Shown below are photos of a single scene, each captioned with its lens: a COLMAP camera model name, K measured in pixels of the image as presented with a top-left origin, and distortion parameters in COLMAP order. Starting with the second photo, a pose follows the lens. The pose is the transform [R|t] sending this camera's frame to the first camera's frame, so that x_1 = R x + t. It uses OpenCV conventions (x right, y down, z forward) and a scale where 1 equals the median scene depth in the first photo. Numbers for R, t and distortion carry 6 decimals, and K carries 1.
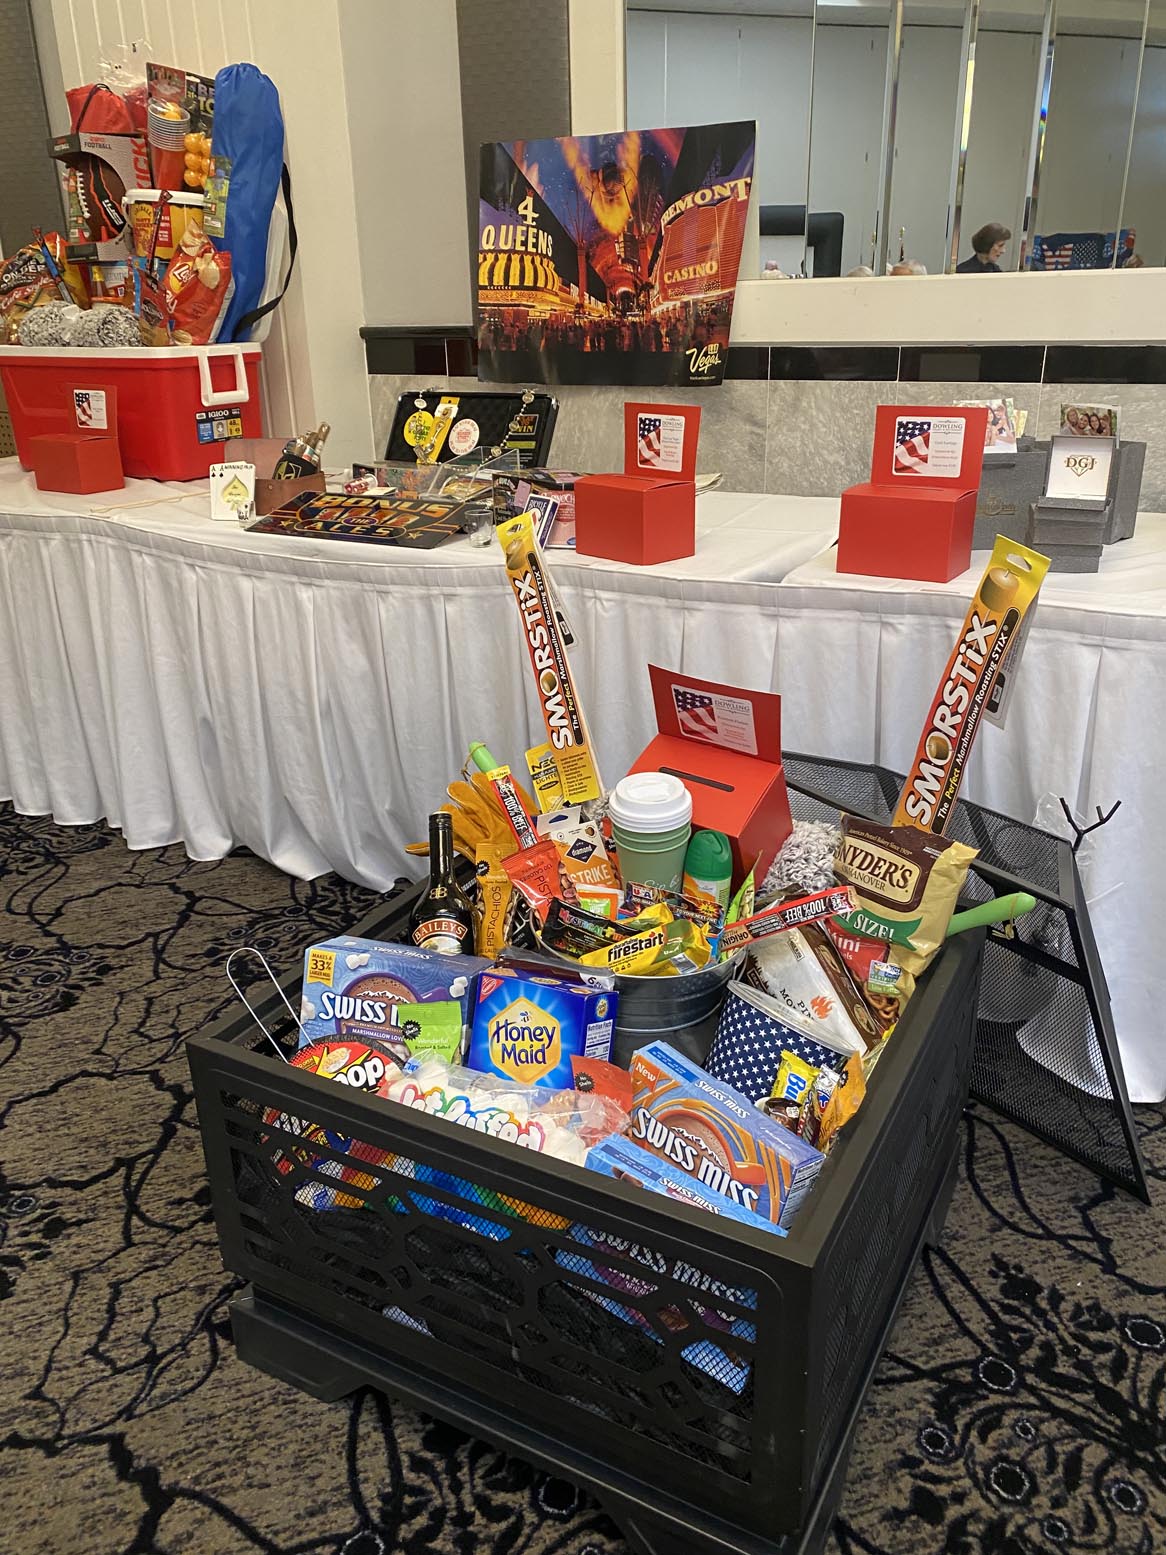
lens RADIAL K [[1181.5, 0, 589.8], [0, 1181.5, 778.9], [0, 0, 1]] dist [0.006635, 0.001938]
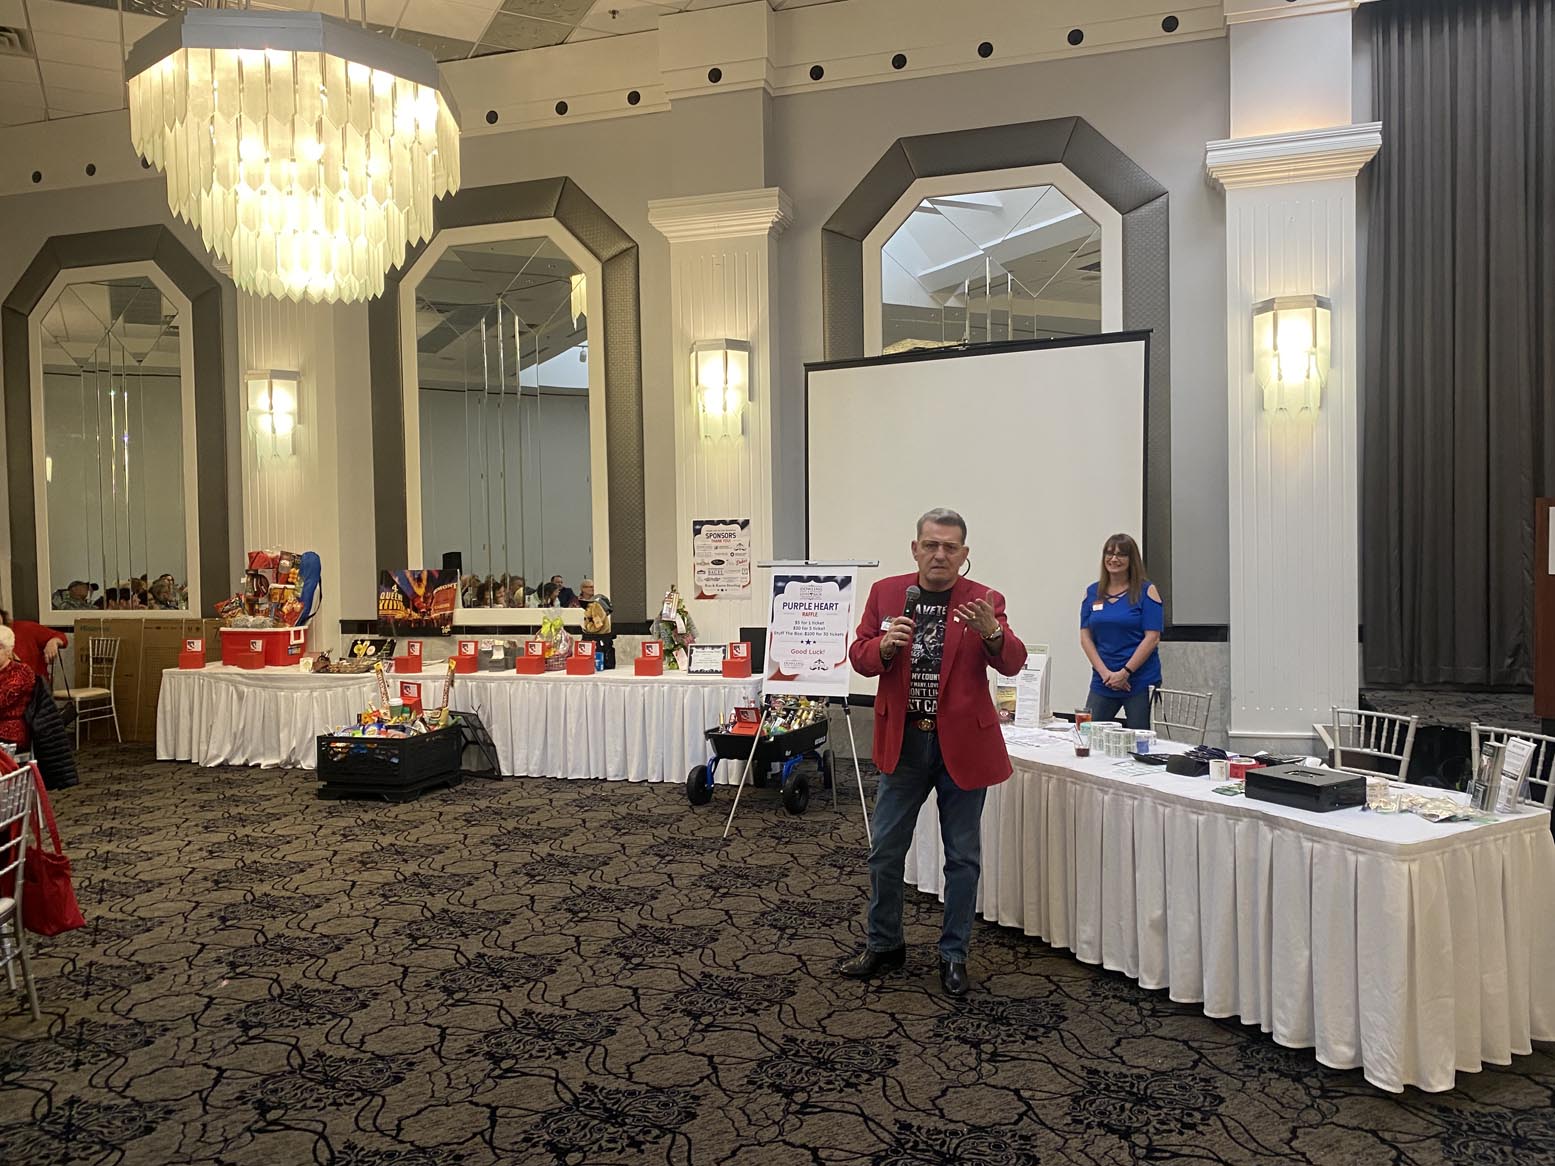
lens RADIAL K [[1181.5, 0, 777.5], [0, 1181.5, 583.0], [0, 0, 1]] dist [0.006635, 0.001938]
pose [[0.978661, -0.001964, 0.205474, 0.337317], [0.075047, 0.934296, -0.348510, 0.801060], [-0.191289, 0.356493, 0.914506, -2.410598]]
